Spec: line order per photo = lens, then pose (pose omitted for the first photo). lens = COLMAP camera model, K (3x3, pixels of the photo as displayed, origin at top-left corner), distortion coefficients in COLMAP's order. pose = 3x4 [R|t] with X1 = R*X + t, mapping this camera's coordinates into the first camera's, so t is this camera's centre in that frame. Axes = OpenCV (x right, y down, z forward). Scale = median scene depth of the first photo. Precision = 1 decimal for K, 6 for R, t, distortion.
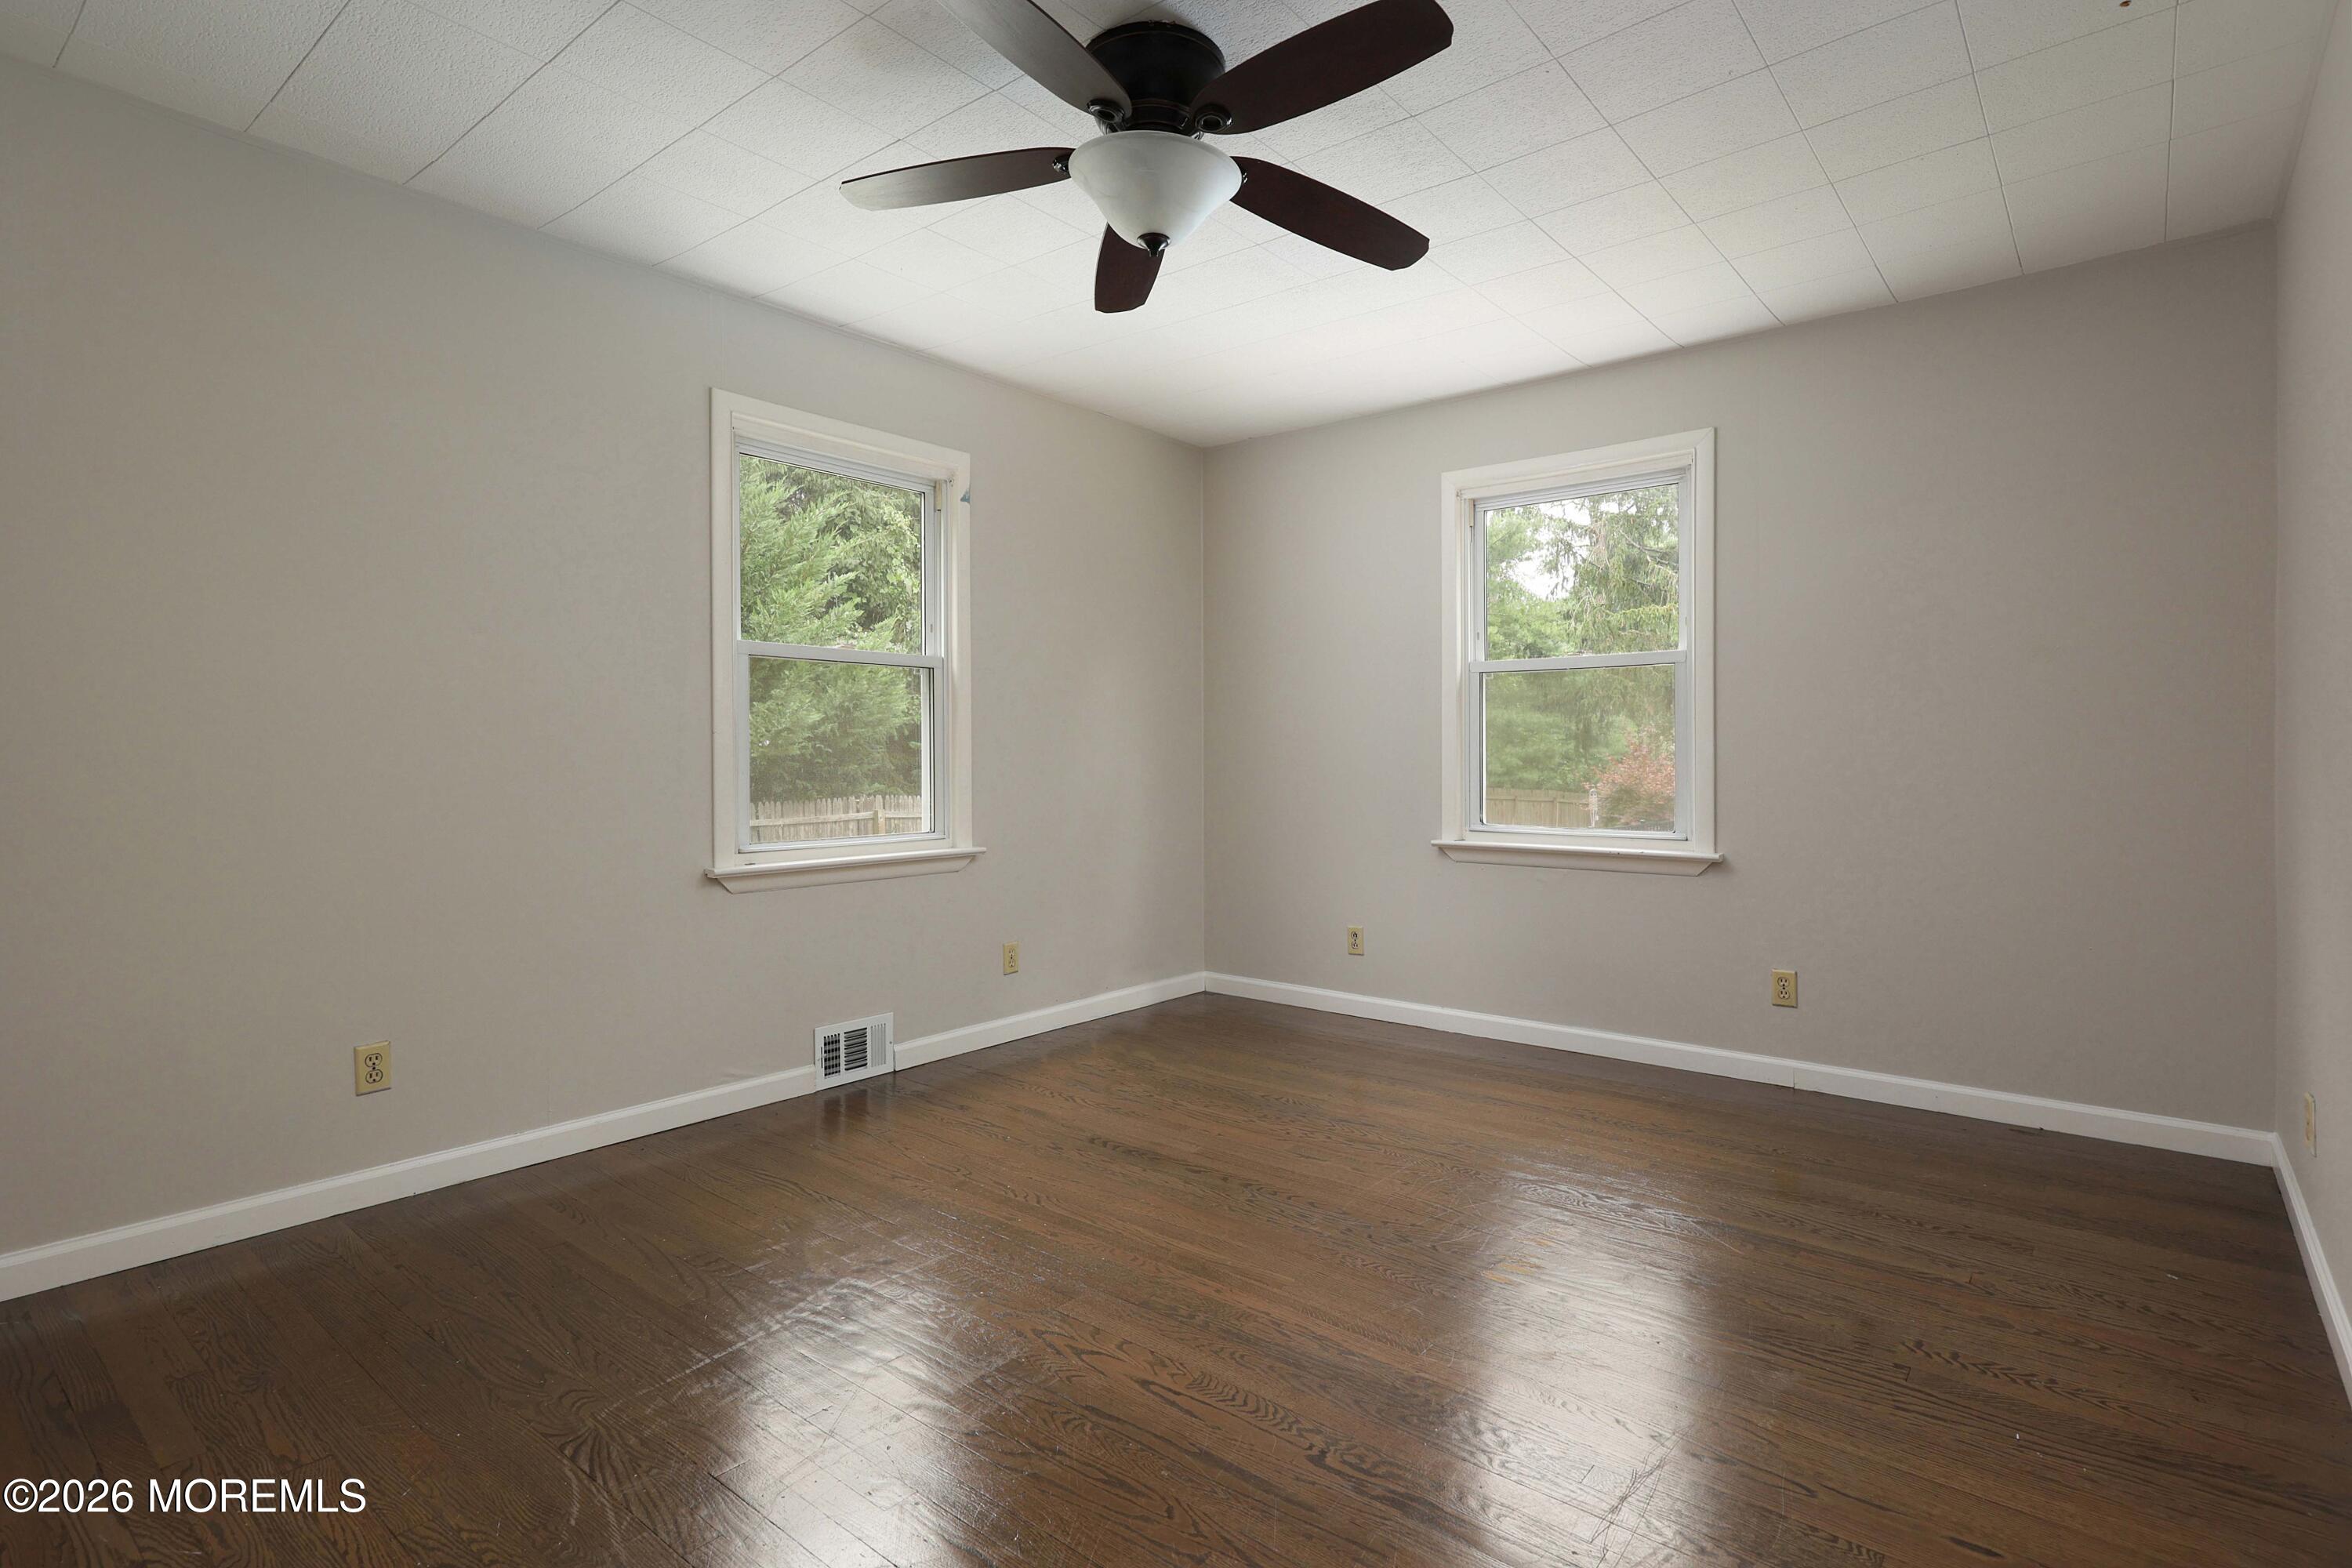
lens RADIAL K [[1174.5, 0, 1176.0], [0, 1174.5, 784.0], [0, 0, 1]] dist [0.000495, -0.000627]
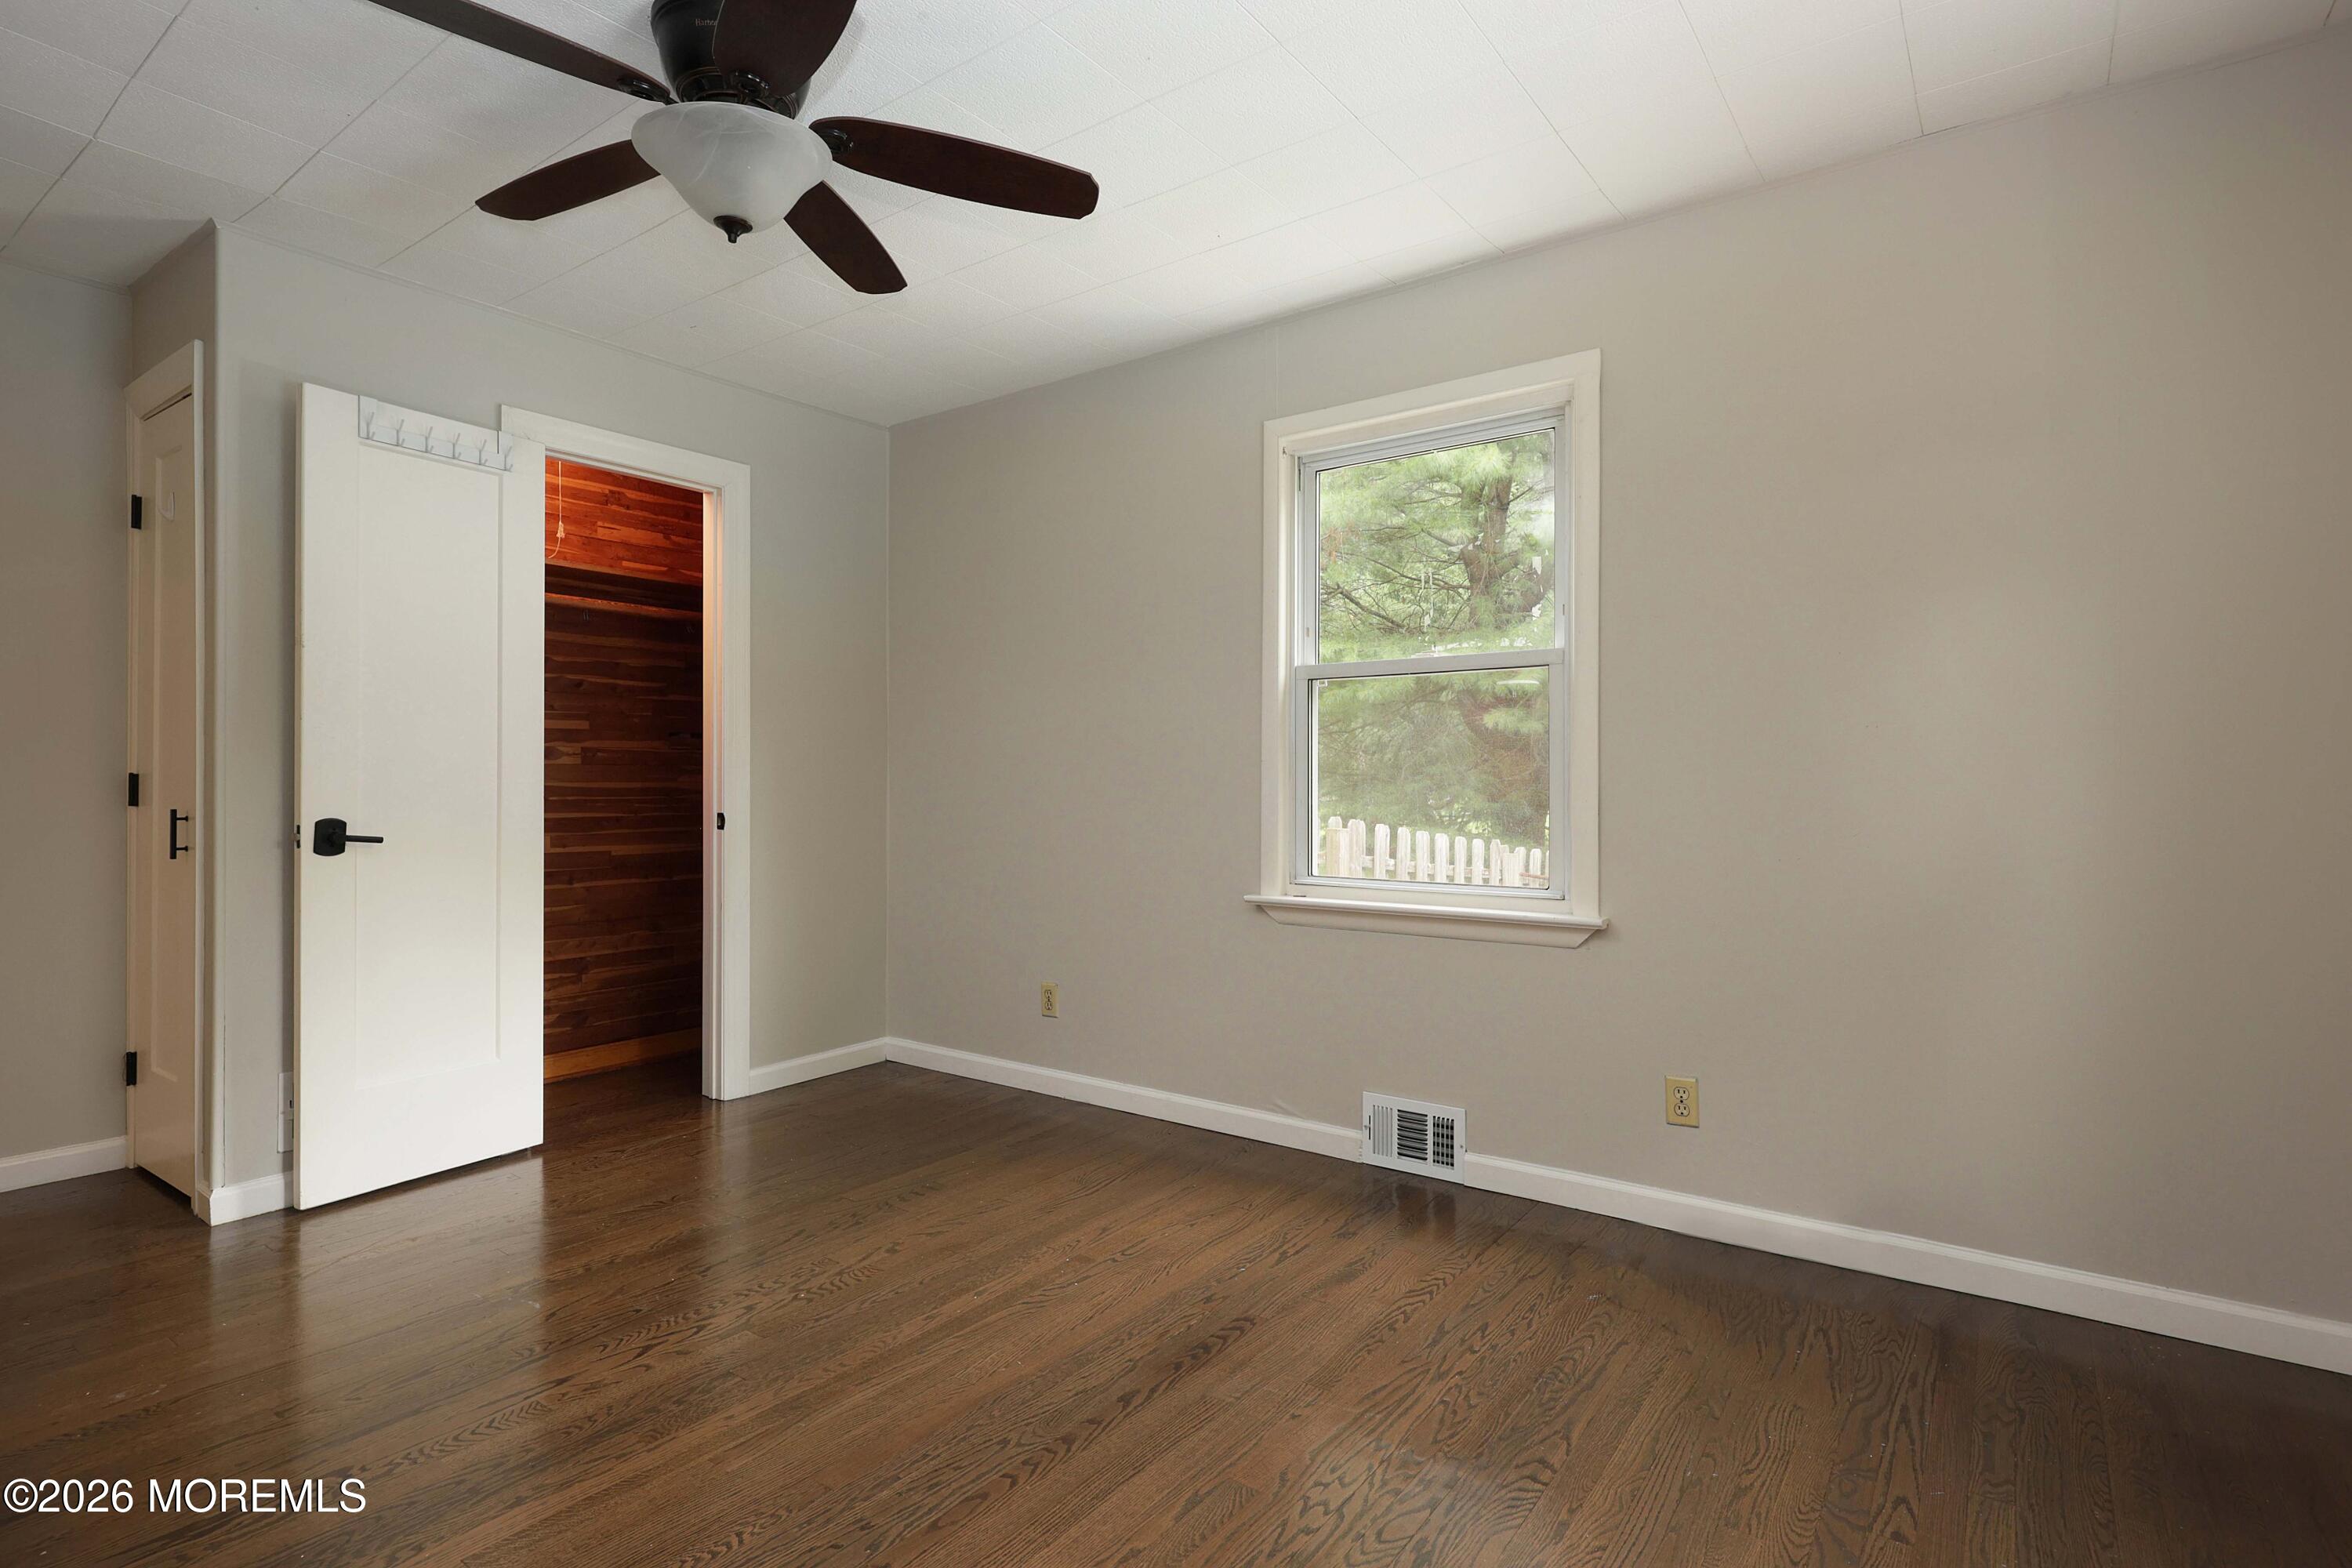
lens RADIAL K [[1174.5, 0, 1176.0], [0, 1174.5, 784.0], [0, 0, 1]] dist [0.000495, -0.000627]
pose [[0.039765, 0.001989, -0.999207, 0.618039], [-0.026974, 0.999636, 0.000916, -0.022424], [0.998845, 0.026916, 0.039804, 0.884747]]
